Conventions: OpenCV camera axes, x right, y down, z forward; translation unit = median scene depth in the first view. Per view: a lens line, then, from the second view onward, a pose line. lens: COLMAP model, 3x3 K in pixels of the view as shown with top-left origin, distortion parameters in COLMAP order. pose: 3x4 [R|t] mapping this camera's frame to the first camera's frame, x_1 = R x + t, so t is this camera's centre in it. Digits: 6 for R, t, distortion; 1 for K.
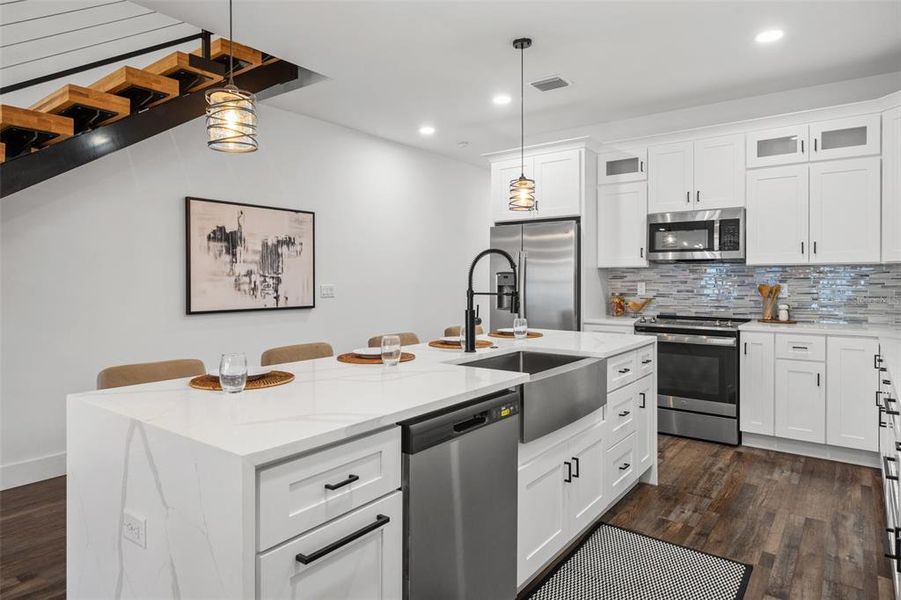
lens RADIAL K [[533.6, 0, 453.2], [0, 533.6, 280.4], [0, 0, 1]] dist [0.006505, -0.001309]
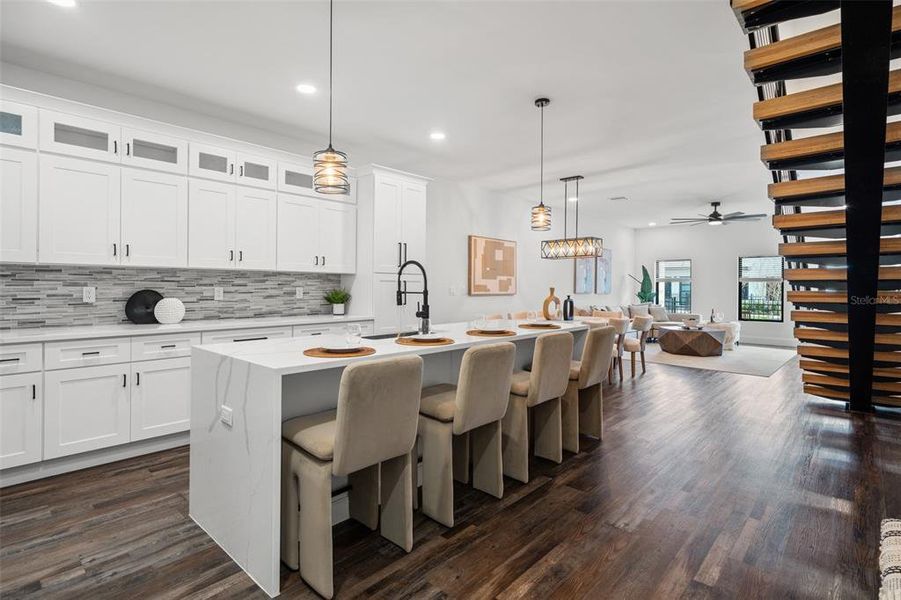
lens RADIAL K [[450.2, 0, 445.6], [0, 450.2, 284.6], [0, 0, 1]] dist [0.004622, -0.000081]
pose [[-0.994224, -0.005491, 0.107180, -0.092437], [-0.005378, 0.999985, 0.001346, 0.000030], [-0.107186, 0.000762, -0.994239, 1.383234]]
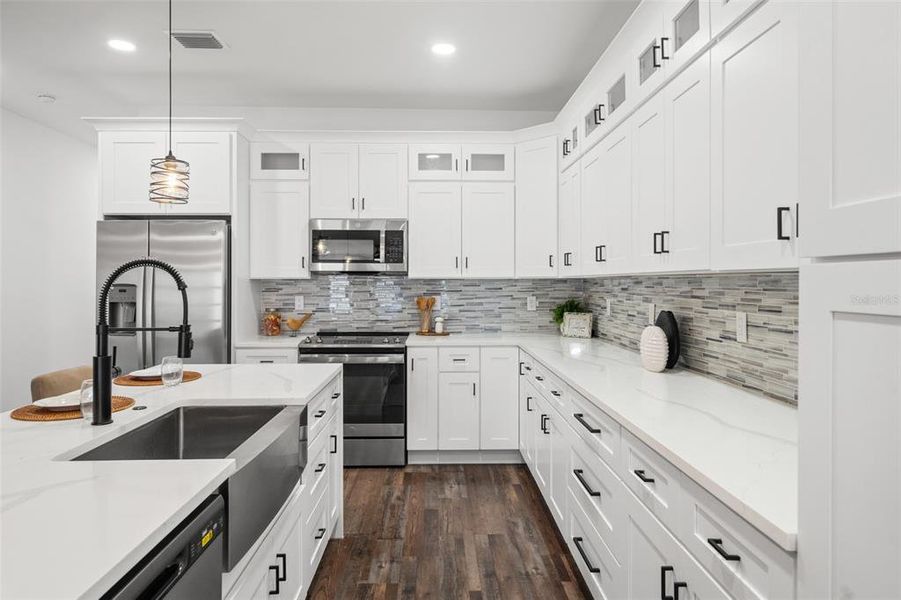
lens RADIAL K [[563.5, 0, 447.2], [0, 563.5, 280.7], [0, 0, 1]] dist [0.005028, -0.002642]
pose [[0.784540, 0.002926, 0.620072, -0.040060], [0.001321, 0.999979, -0.006390, -0.018391], [-0.620077, 0.005832, 0.784519, 0.151675]]
